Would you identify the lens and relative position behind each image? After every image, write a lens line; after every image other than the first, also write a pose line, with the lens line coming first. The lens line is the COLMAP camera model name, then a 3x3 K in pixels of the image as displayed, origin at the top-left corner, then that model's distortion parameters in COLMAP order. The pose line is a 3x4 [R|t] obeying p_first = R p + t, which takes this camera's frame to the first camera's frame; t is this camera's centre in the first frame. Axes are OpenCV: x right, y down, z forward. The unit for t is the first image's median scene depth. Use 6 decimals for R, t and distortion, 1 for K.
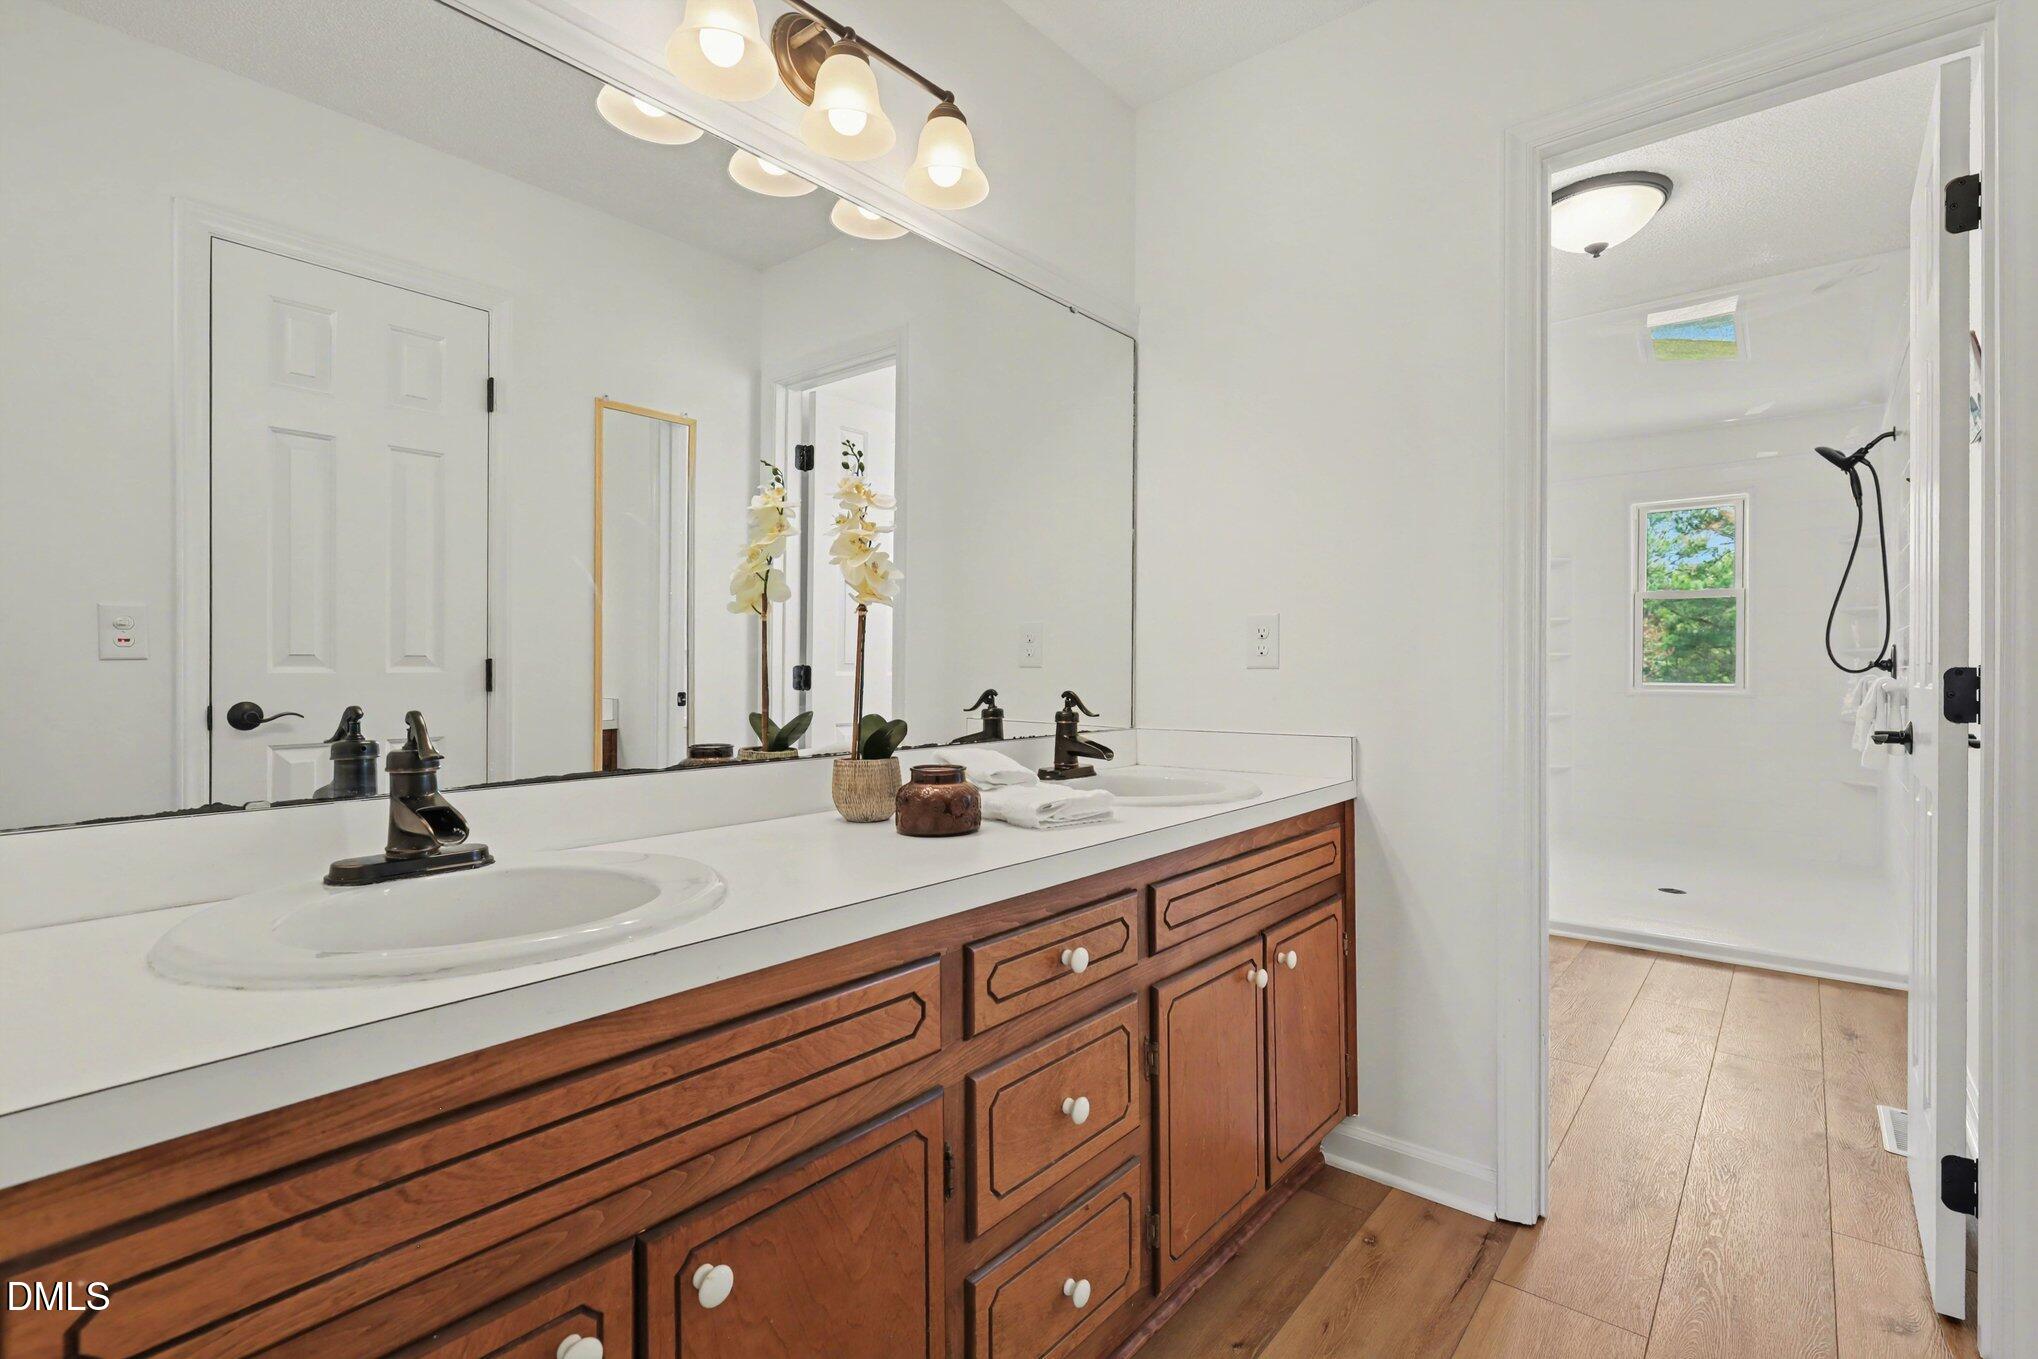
lens RADIAL K [[941.9, 0, 1019.0], [0, 941.9, 679.5], [0, 0, 1]] dist [0.000259, 0.000418]
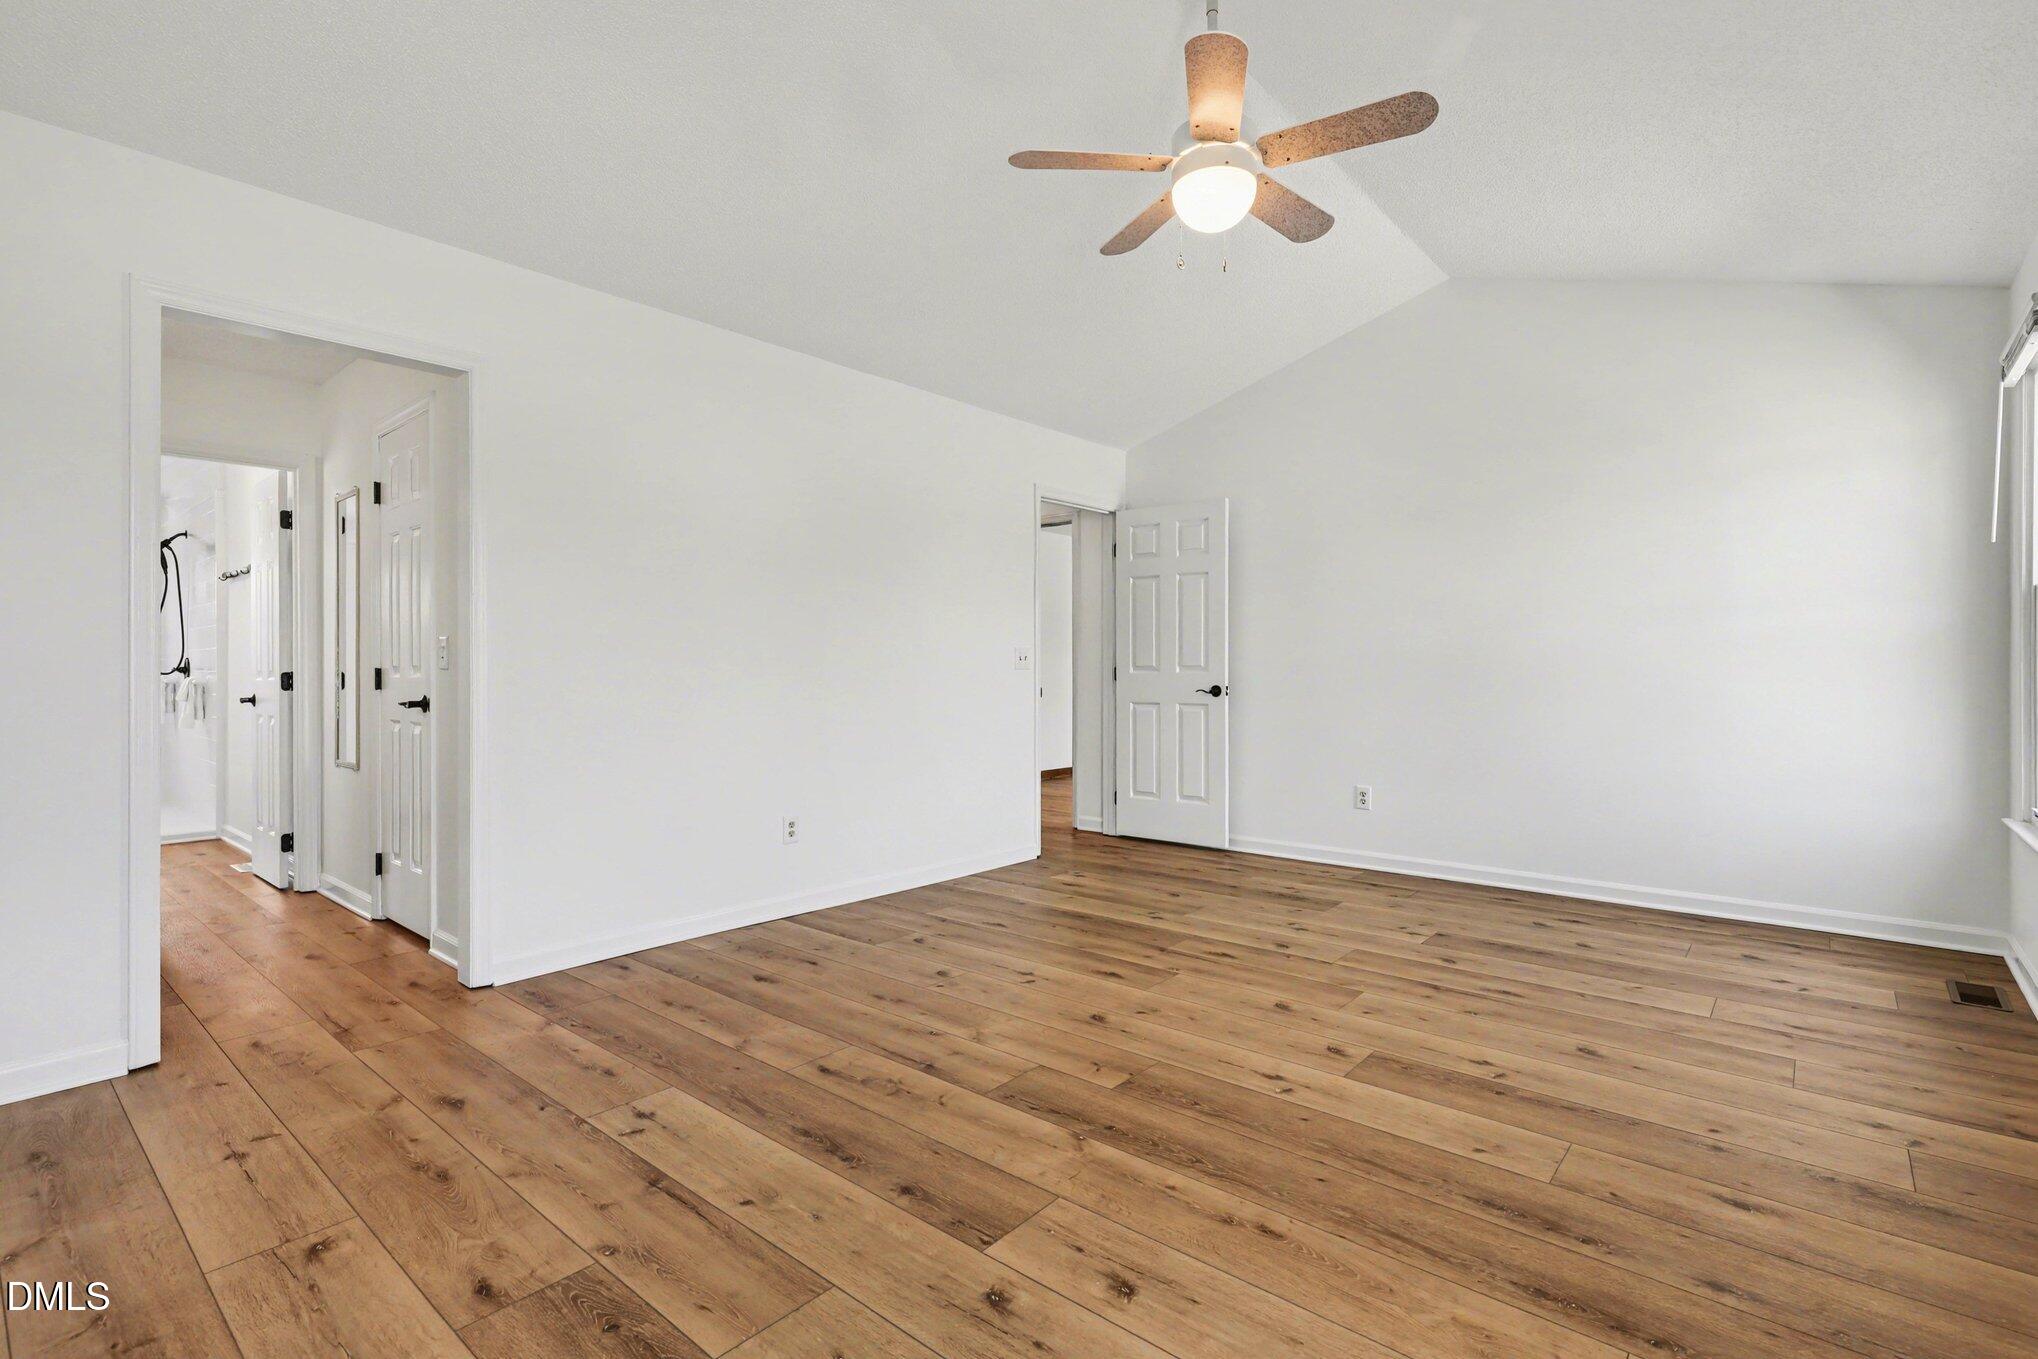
lens RADIAL K [[941.9, 0, 1019.0], [0, 941.9, 679.5], [0, 0, 1]] dist [0.000259, 0.000418]
pose [[0.011943, -0.005241, 0.999915, -0.764331], [0.006932, 0.999963, 0.005159, 0.004251], [-0.999905, 0.006870, 0.011979, -0.529992]]
